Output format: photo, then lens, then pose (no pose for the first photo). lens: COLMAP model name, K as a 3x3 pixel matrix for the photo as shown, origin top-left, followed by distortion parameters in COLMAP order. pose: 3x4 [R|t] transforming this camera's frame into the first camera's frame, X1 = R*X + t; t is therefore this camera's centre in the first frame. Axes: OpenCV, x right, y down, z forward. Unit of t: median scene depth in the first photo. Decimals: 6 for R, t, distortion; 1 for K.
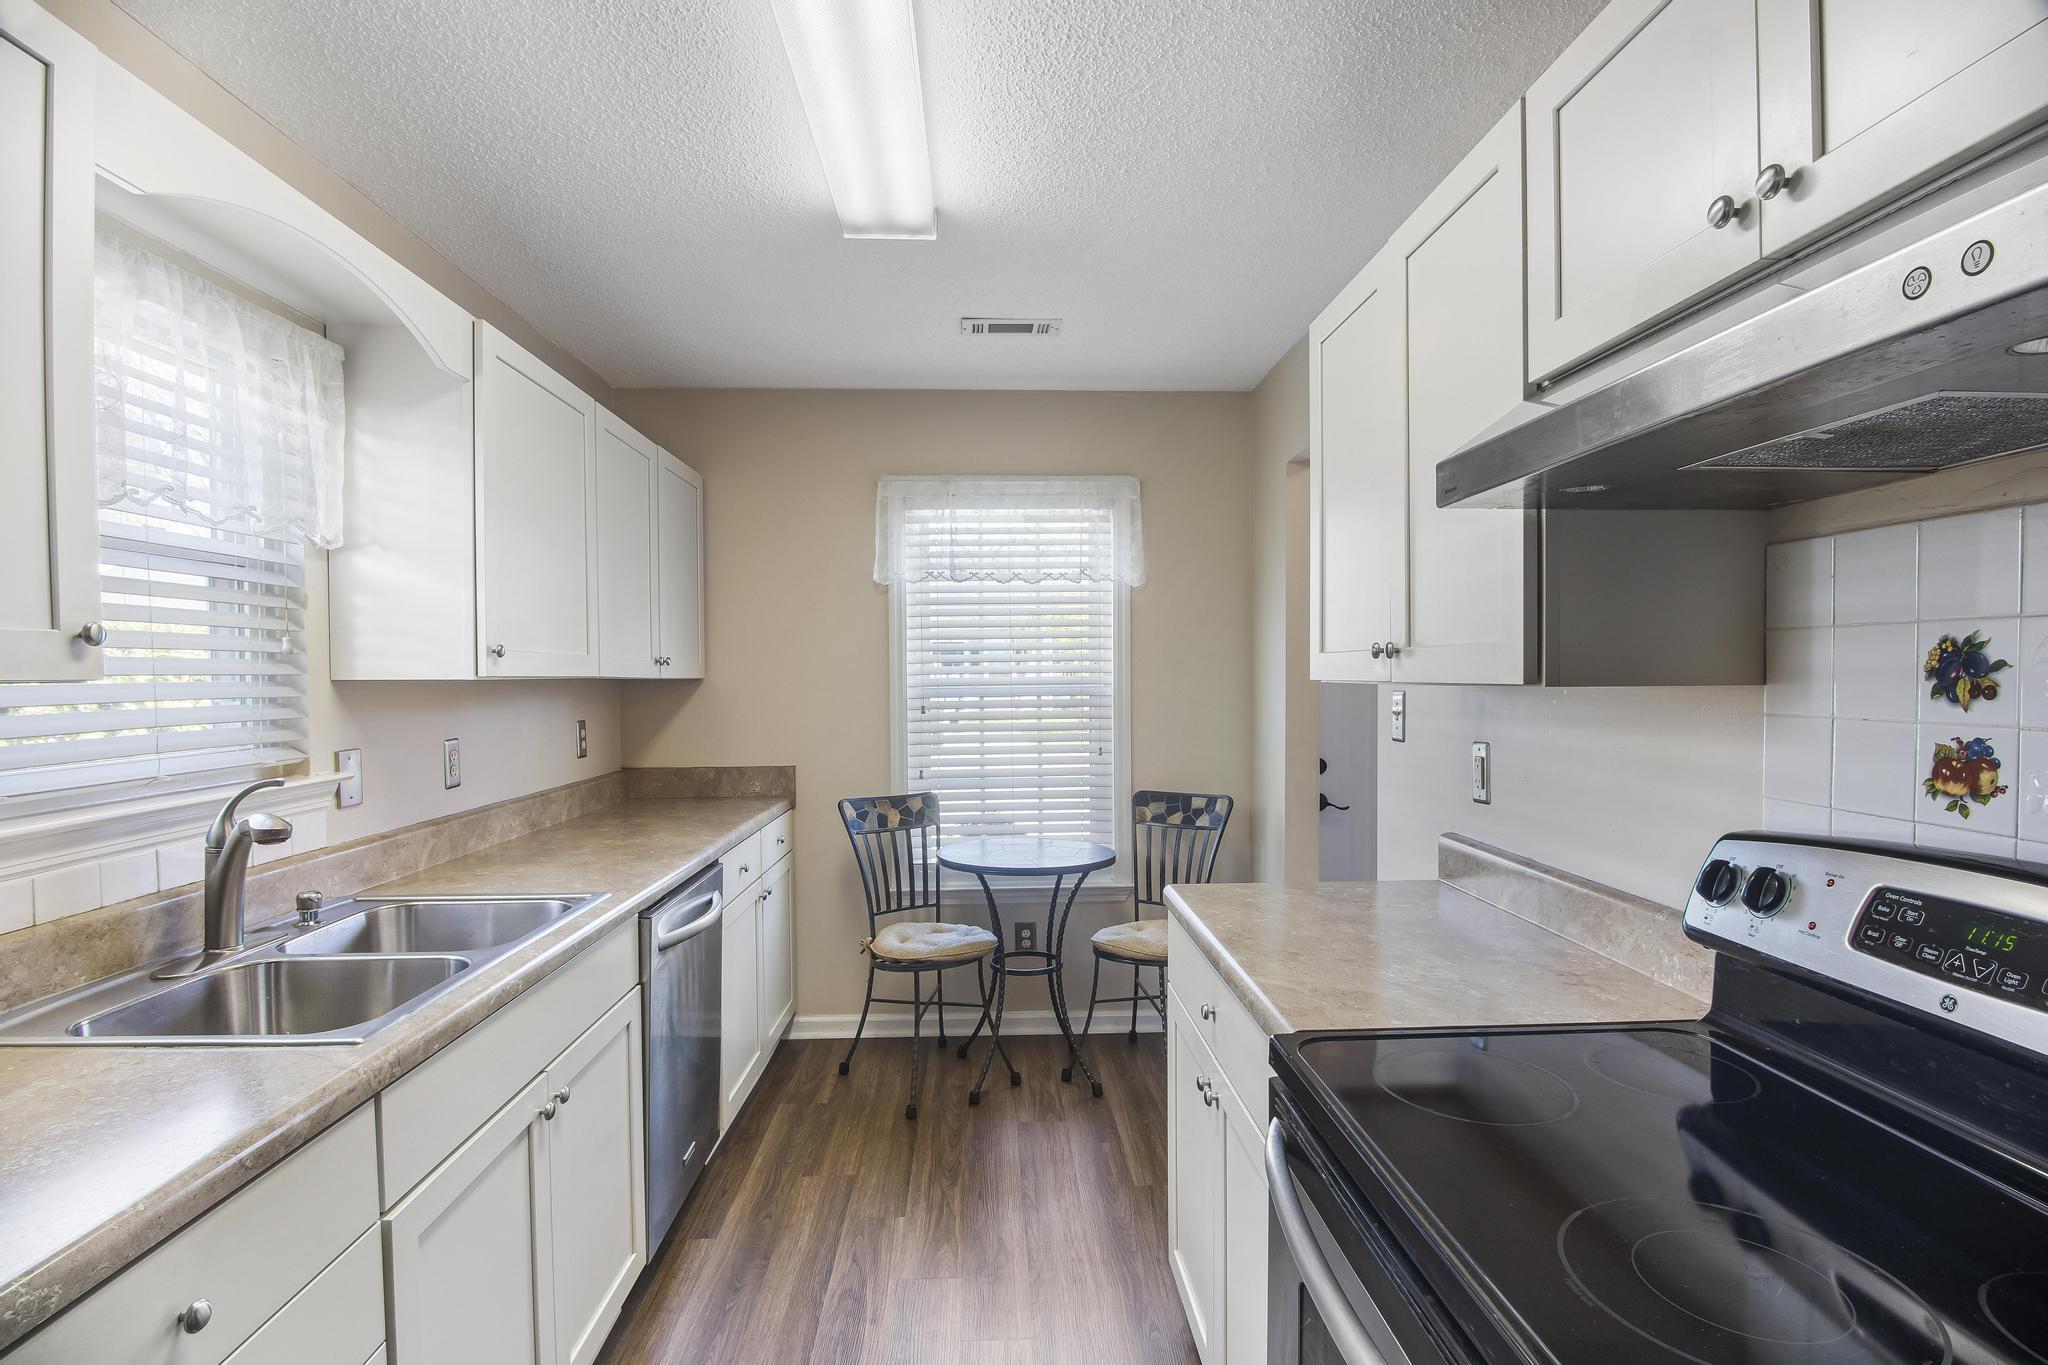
lens RADIAL K [[984.8, 0, 1019.3], [0, 984.8, 678.3], [0, 0, 1]] dist [-0.002282, -0.005029]
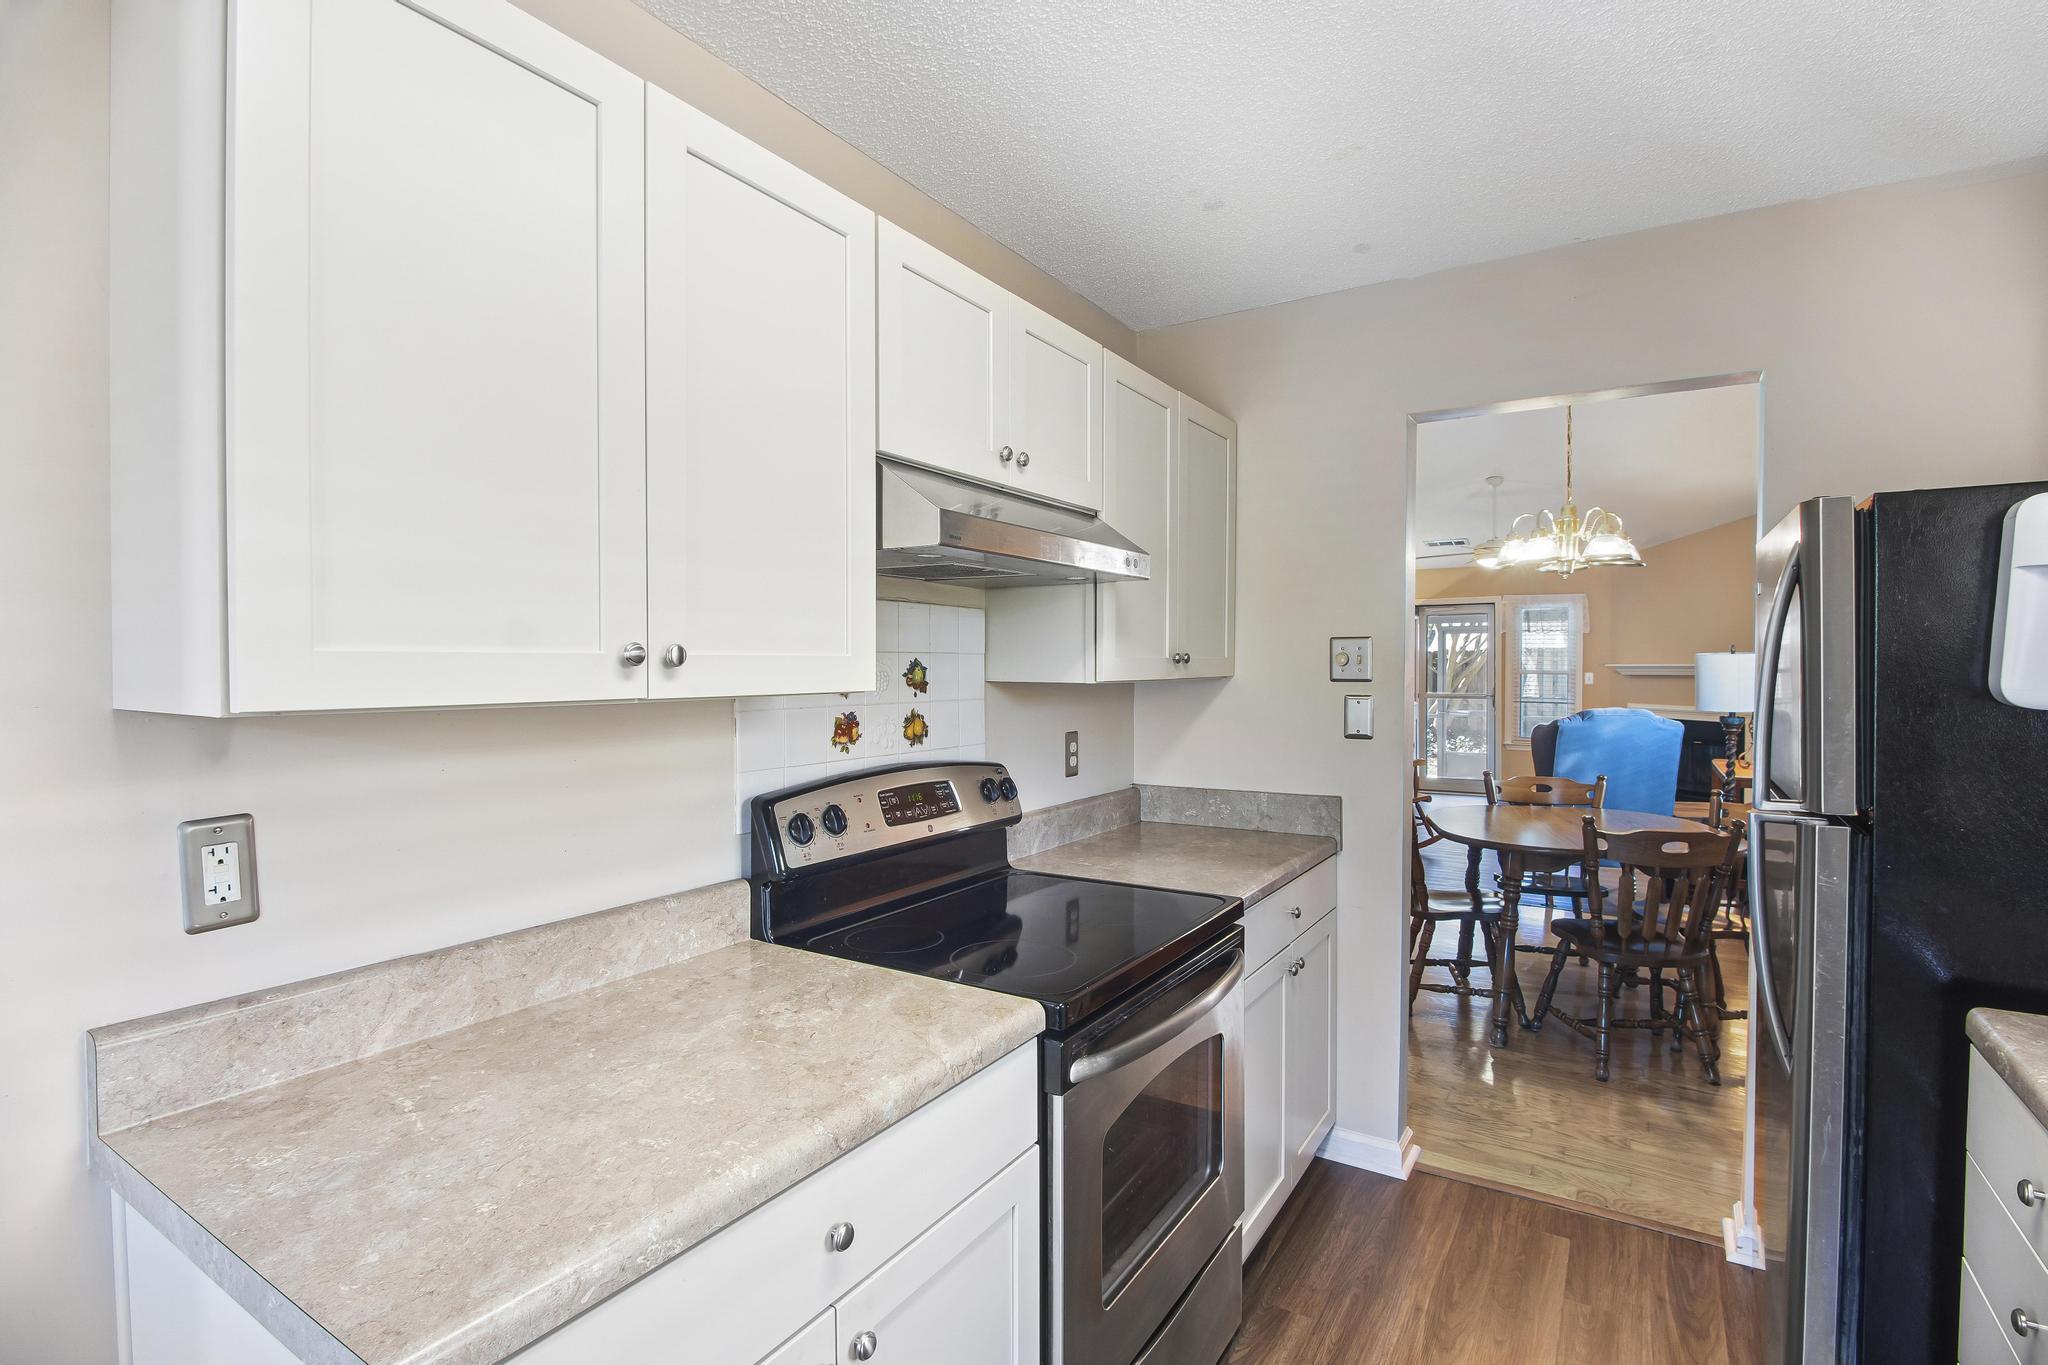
lens RADIAL K [[984.8, 0, 1019.3], [0, 984.8, 678.3], [0, 0, 1]] dist [-0.002282, -0.005029]
pose [[-0.823332, -0.000017, 0.567560, -0.405472], [0.010622, 0.999824, 0.015439, -0.031886], [-0.567460, 0.018740, -0.823187, 2.331677]]
